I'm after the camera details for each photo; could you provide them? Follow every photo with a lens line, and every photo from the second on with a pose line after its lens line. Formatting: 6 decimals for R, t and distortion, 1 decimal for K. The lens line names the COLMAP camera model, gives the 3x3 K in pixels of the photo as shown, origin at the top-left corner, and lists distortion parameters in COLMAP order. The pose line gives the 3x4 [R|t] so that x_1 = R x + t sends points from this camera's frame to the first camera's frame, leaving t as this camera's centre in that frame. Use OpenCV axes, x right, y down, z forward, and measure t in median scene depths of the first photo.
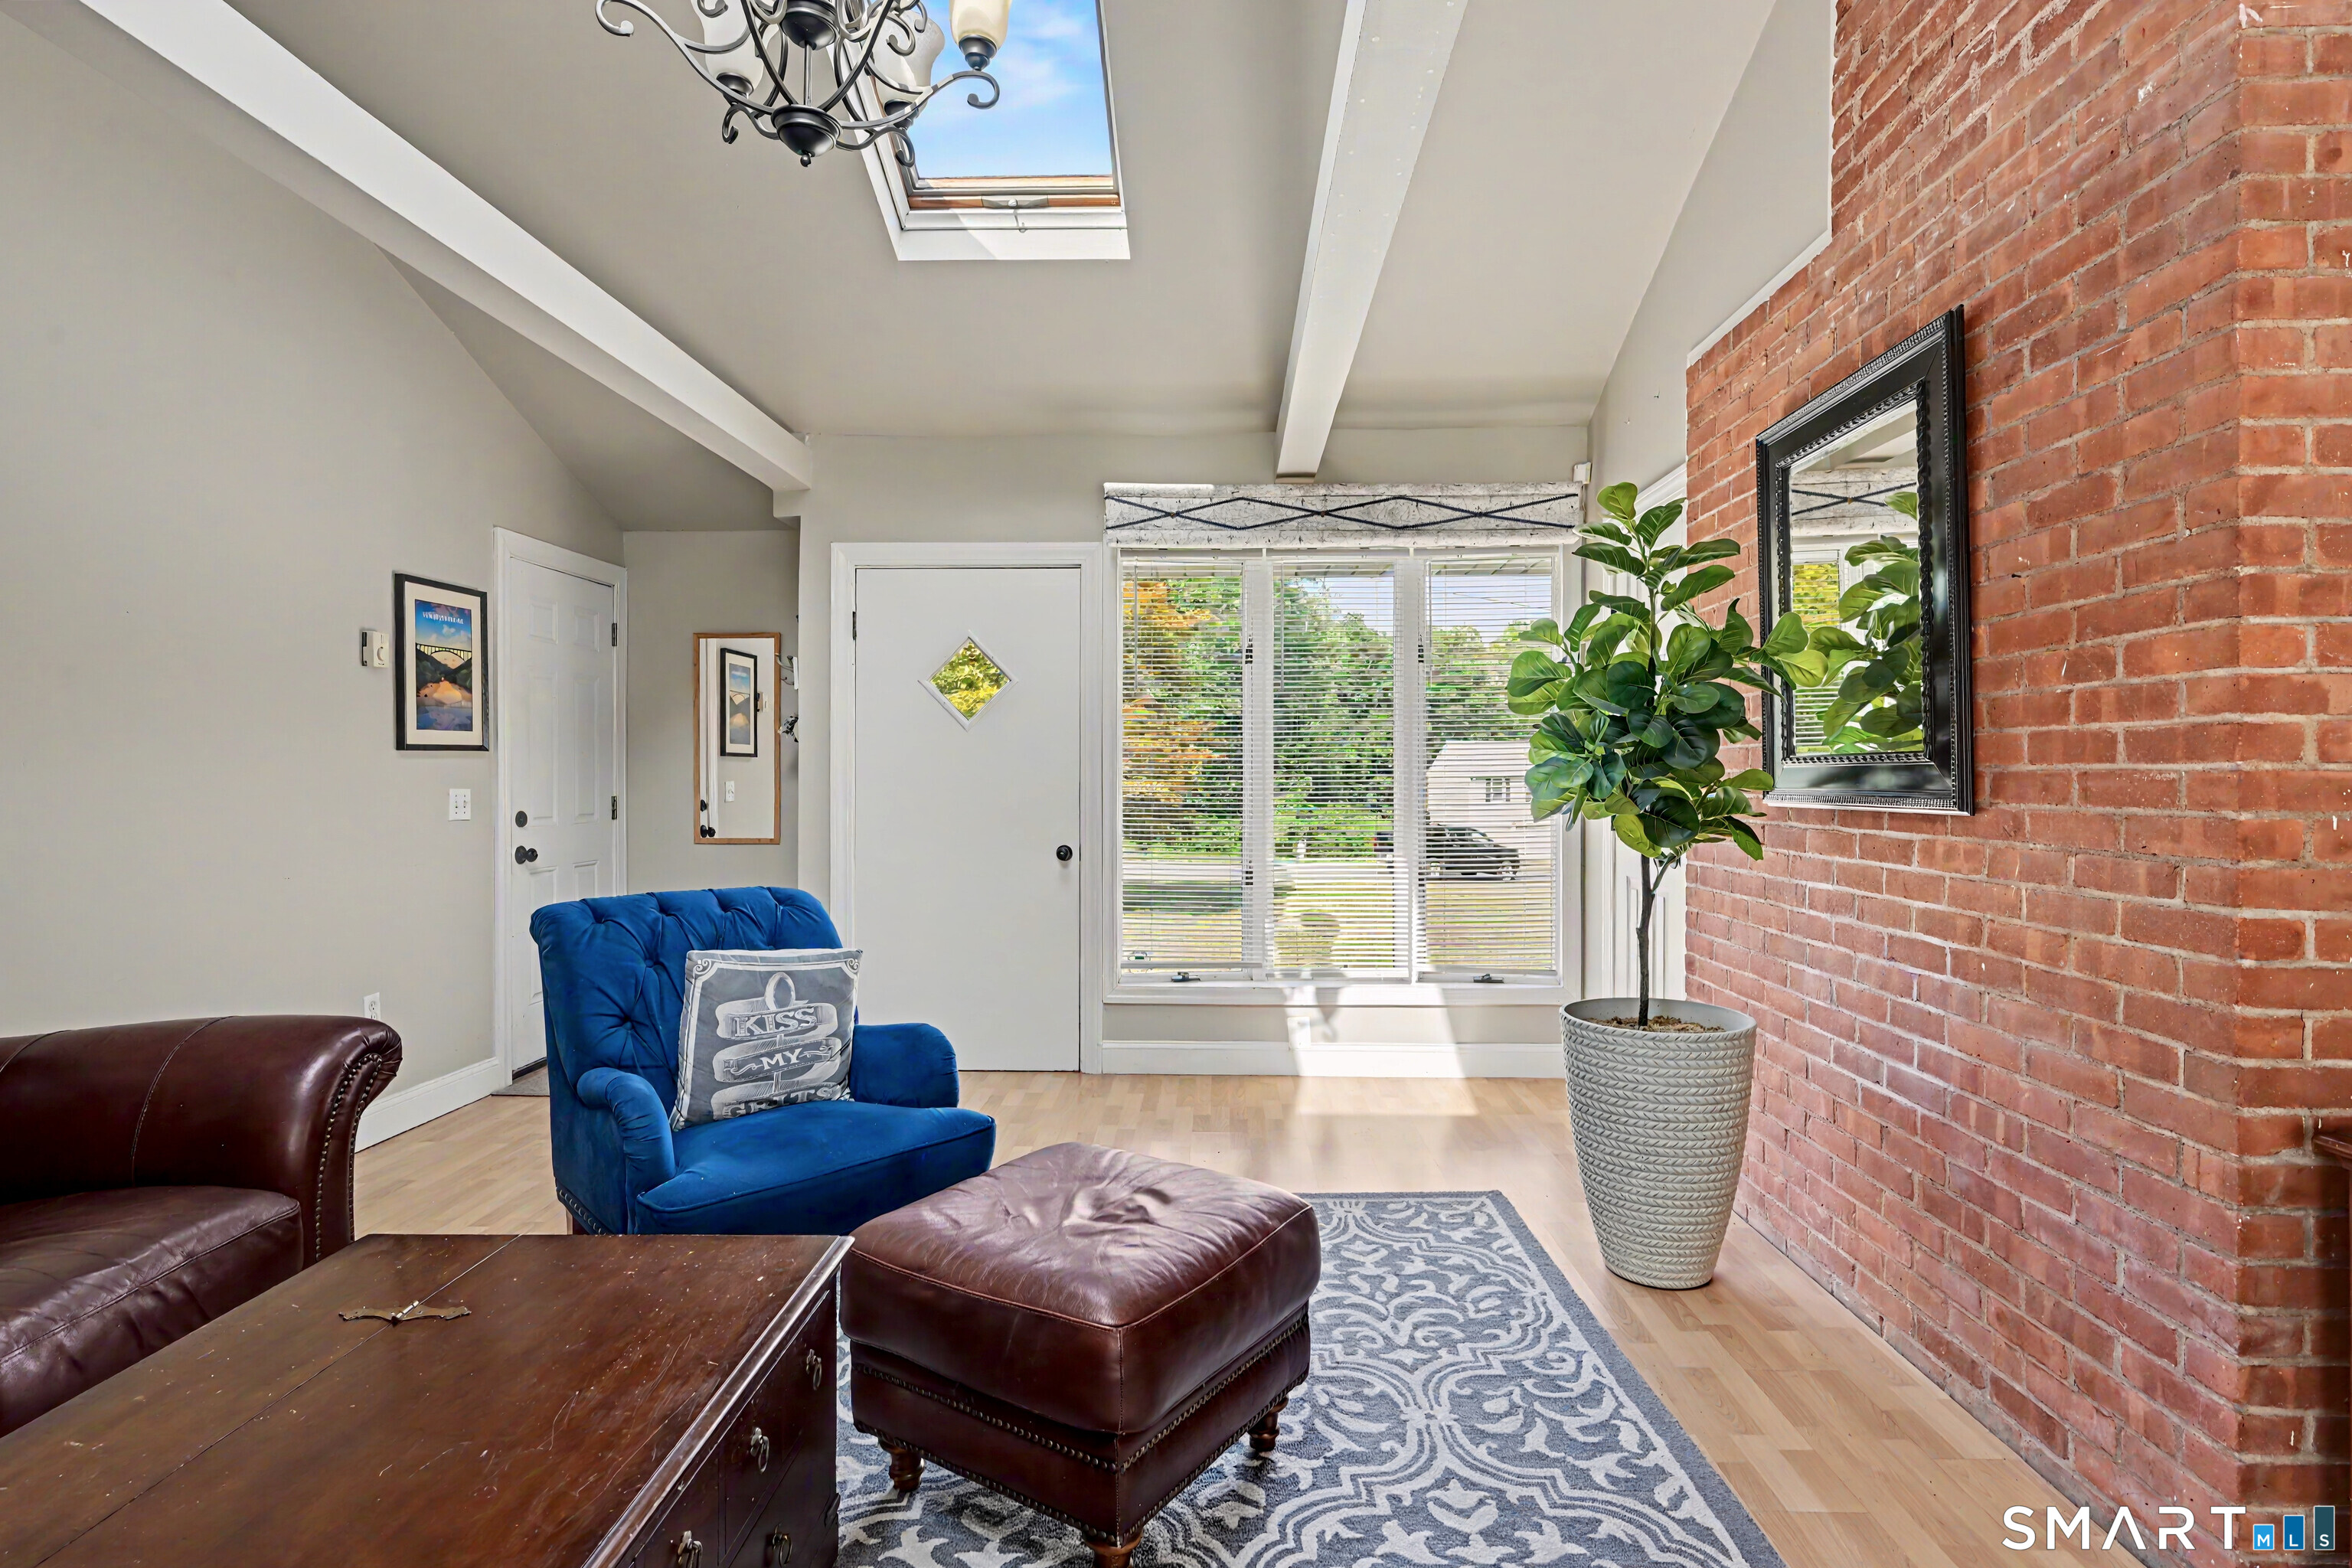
lens RADIAL K [[1150.4, 0, 1182.1], [0, 1150.4, 774.5], [0, 0, 1]] dist [-0.000636, 0.001055]
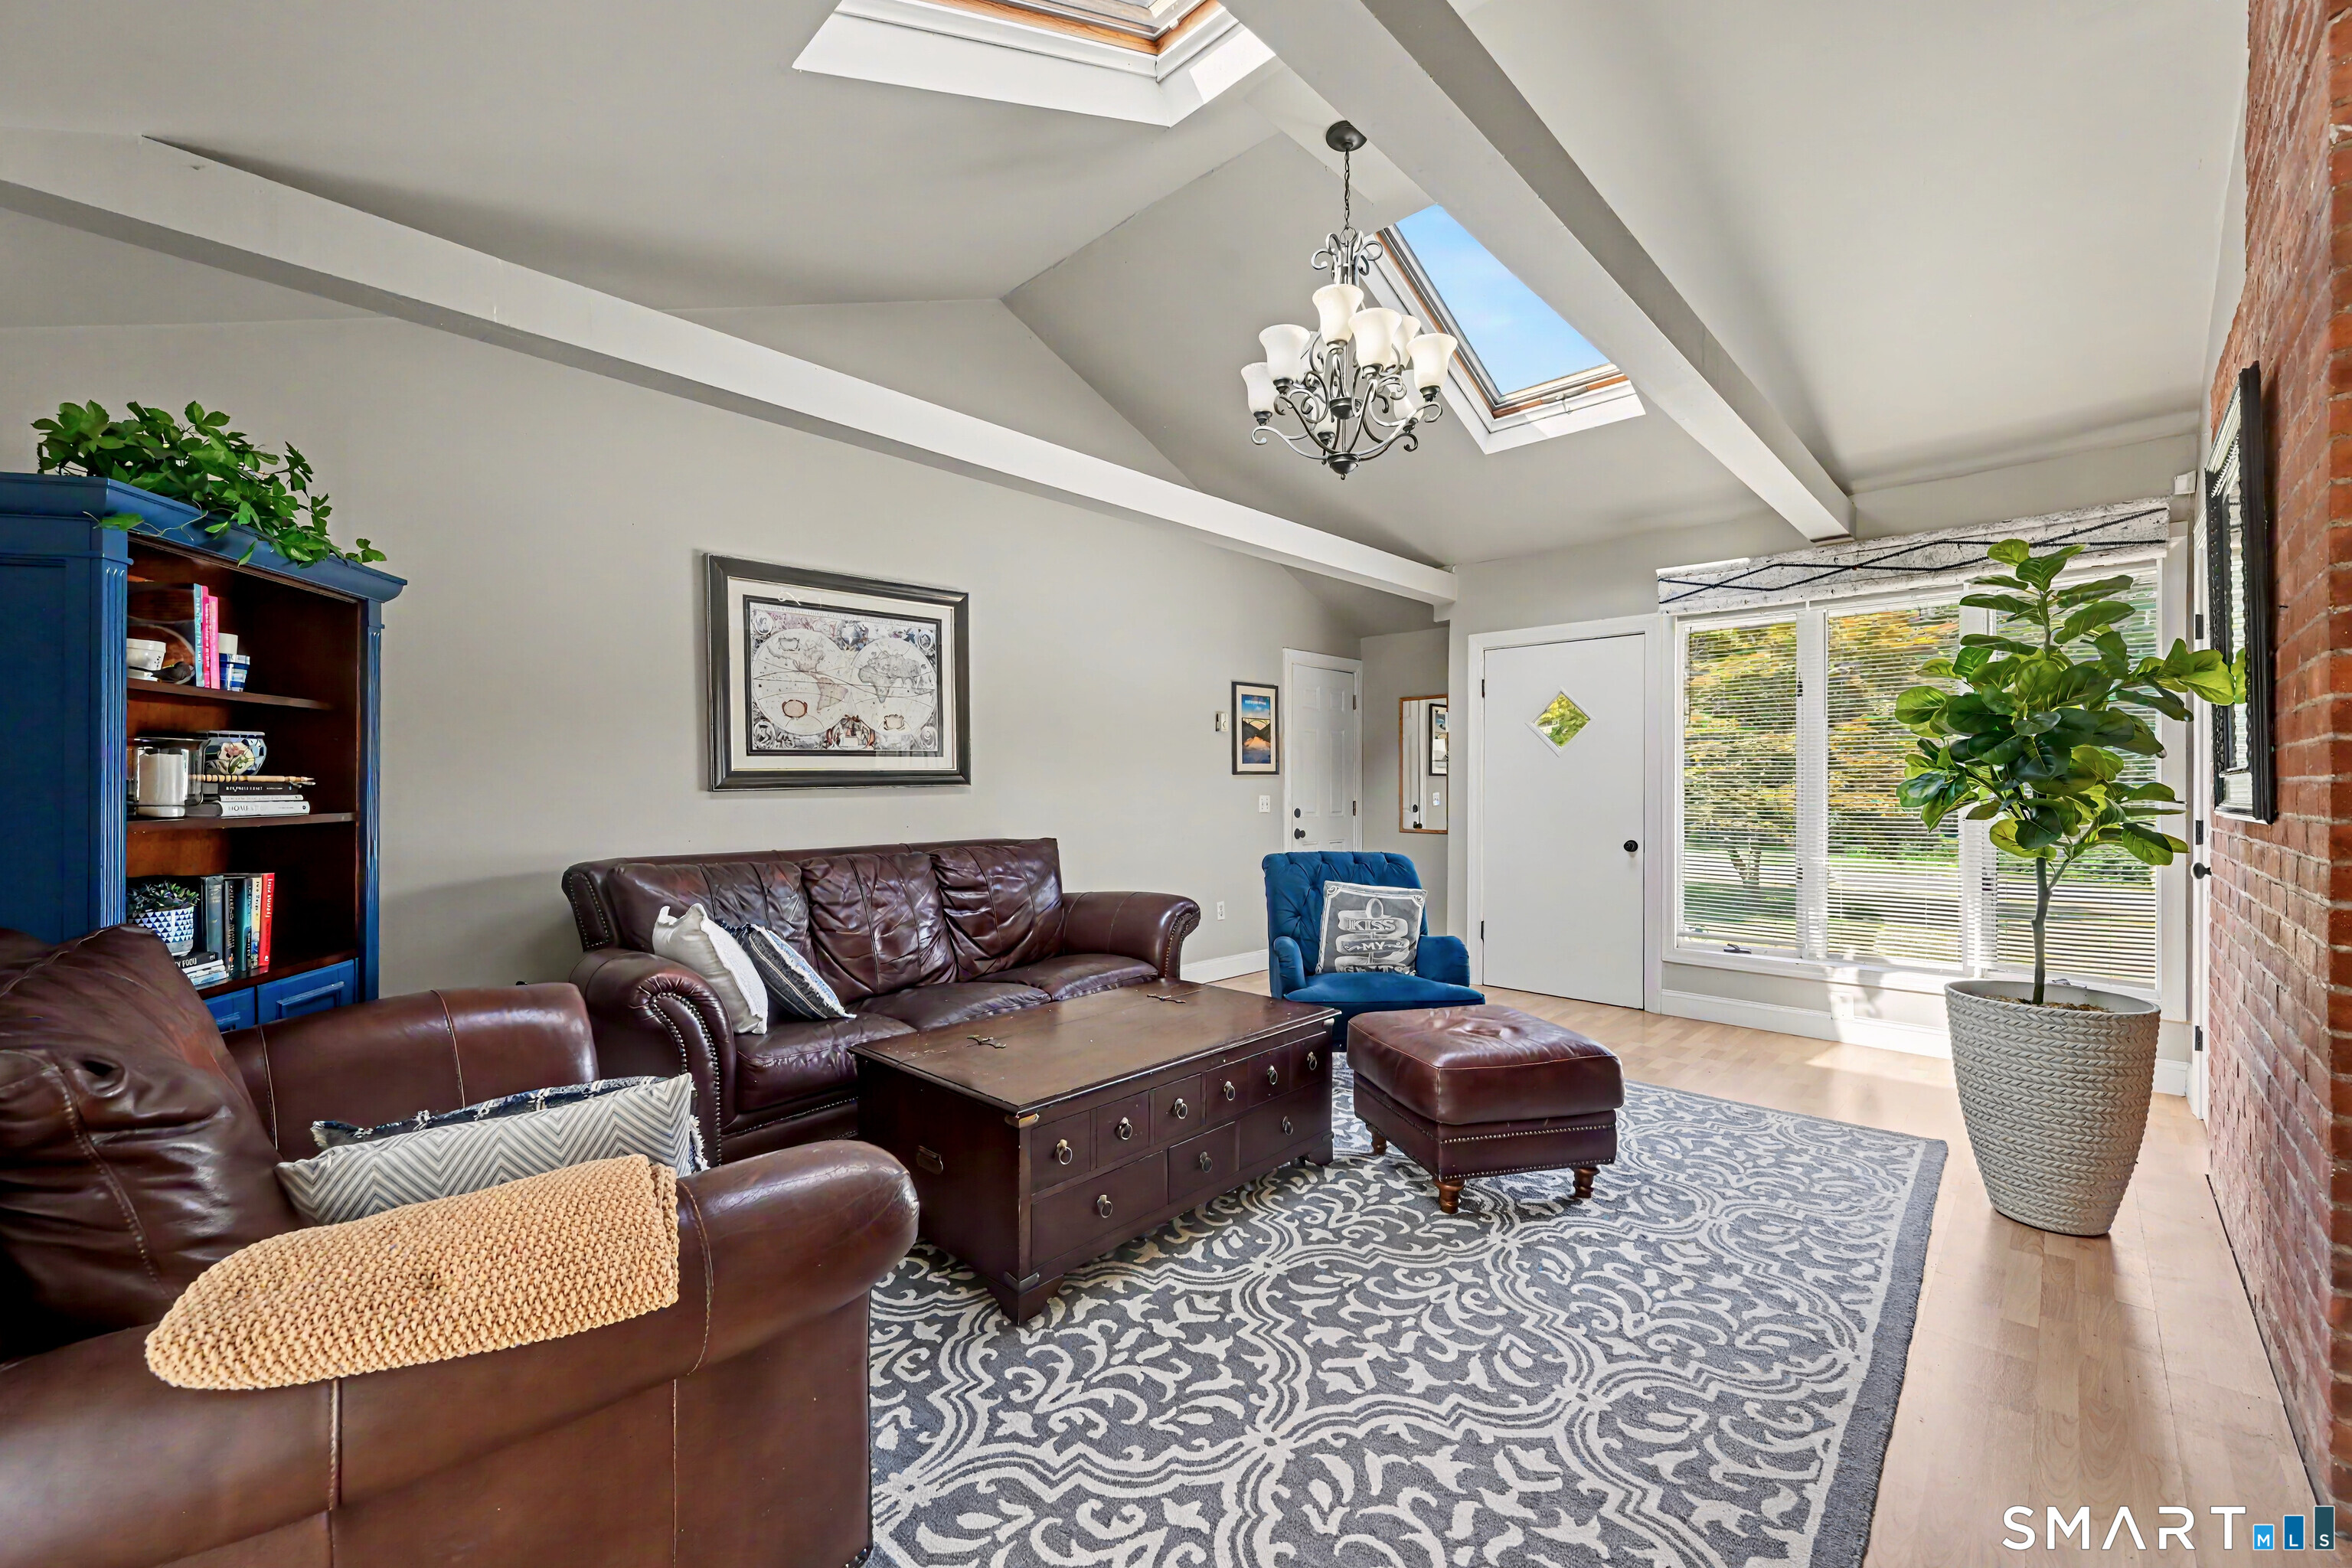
lens RADIAL K [[929.3, 0, 1176.0], [0, 929.3, 784.0], [0, 0, 1]] dist [-0.003051, -0.000038]
pose [[0.739011, -0.002183, -0.673690, 0.441868], [-0.001179, 0.999989, -0.004534, 0.002048], [0.673693, 0.004145, 0.739000, -0.308568]]
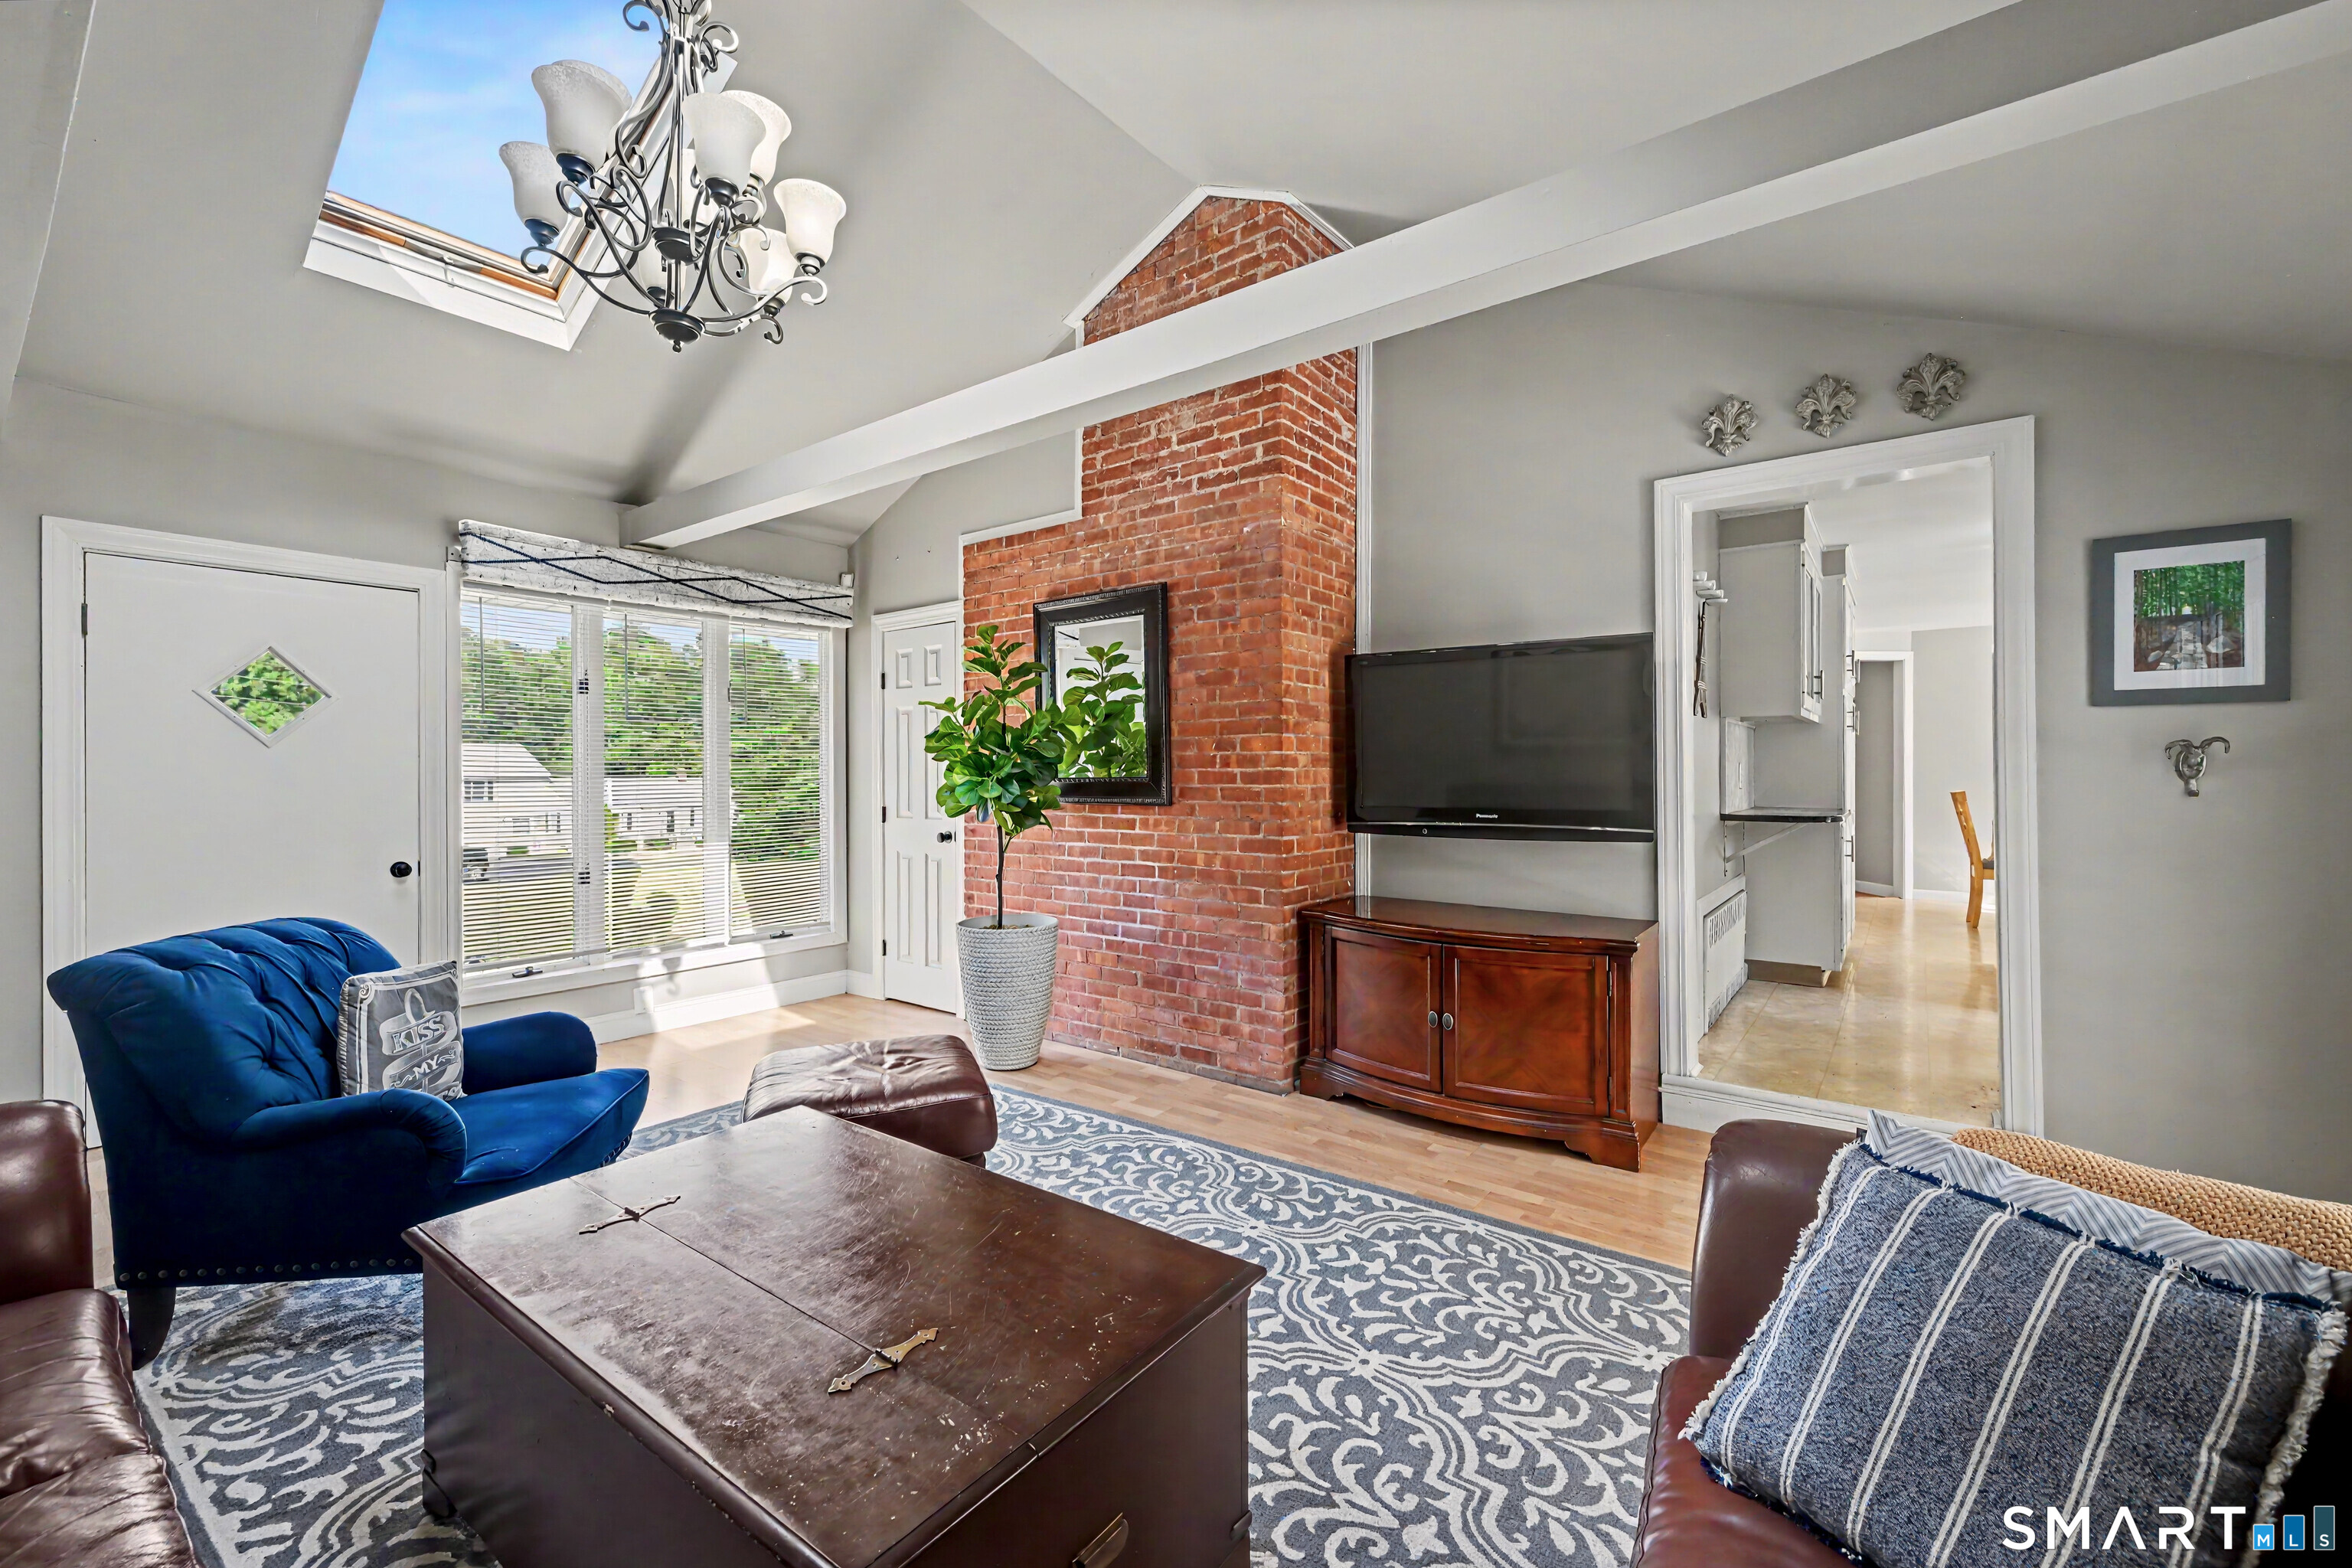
lens RADIAL K [[963.1, 0, 1183.3], [0, 963.1, 774.3], [0, 0, 1]] dist [-0.000487, 0.000026]
pose [[0.579687, -0.005173, 0.814823, -0.738836], [0.004871, 0.999984, 0.002883, -0.028586], [-0.814825, 0.002297, 0.579703, -0.111117]]
